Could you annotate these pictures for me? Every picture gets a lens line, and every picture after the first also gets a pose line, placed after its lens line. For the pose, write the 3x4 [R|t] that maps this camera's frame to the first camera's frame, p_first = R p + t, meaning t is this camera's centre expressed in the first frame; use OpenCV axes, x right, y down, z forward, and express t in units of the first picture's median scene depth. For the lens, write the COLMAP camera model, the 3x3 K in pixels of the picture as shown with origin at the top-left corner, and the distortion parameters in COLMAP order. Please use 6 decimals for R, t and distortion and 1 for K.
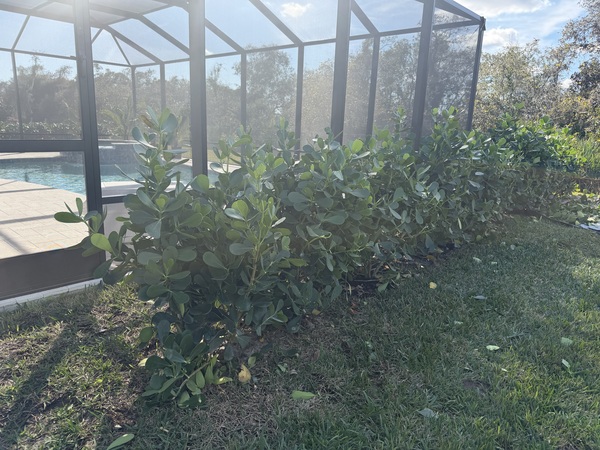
lens RADIAL K [[427.1, 0, 300.9], [0, 427.1, 227.6], [0, 0, 1]] dist [0.024468, -0.024263]
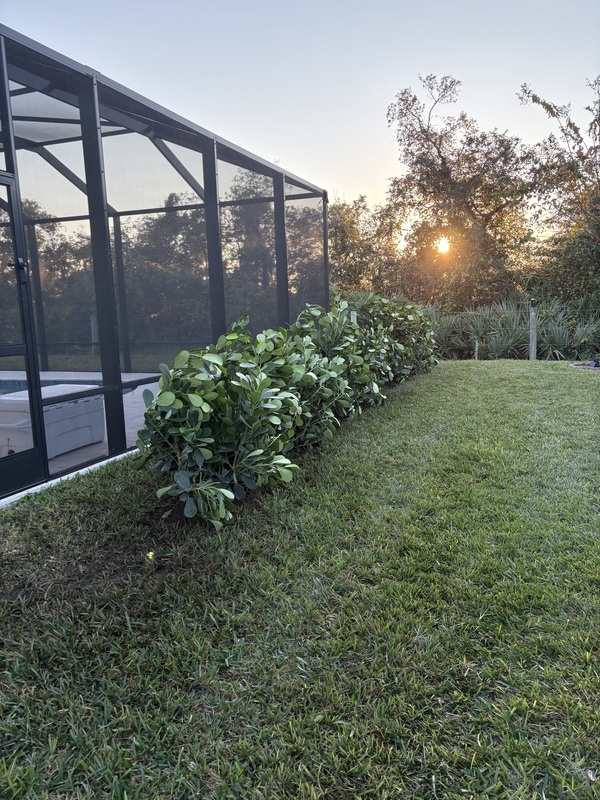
lens RADIAL K [[610.5, 0, 302.2], [0, 610.5, 401.2], [0, 0, 1]] dist [0.048992, 0.003125]
pose [[0.925064, -0.132247, 0.356043, -0.412221], [0.158779, 0.986232, -0.046214, 0.094284], [-0.345030, 0.099283, 0.933326, -0.533160]]
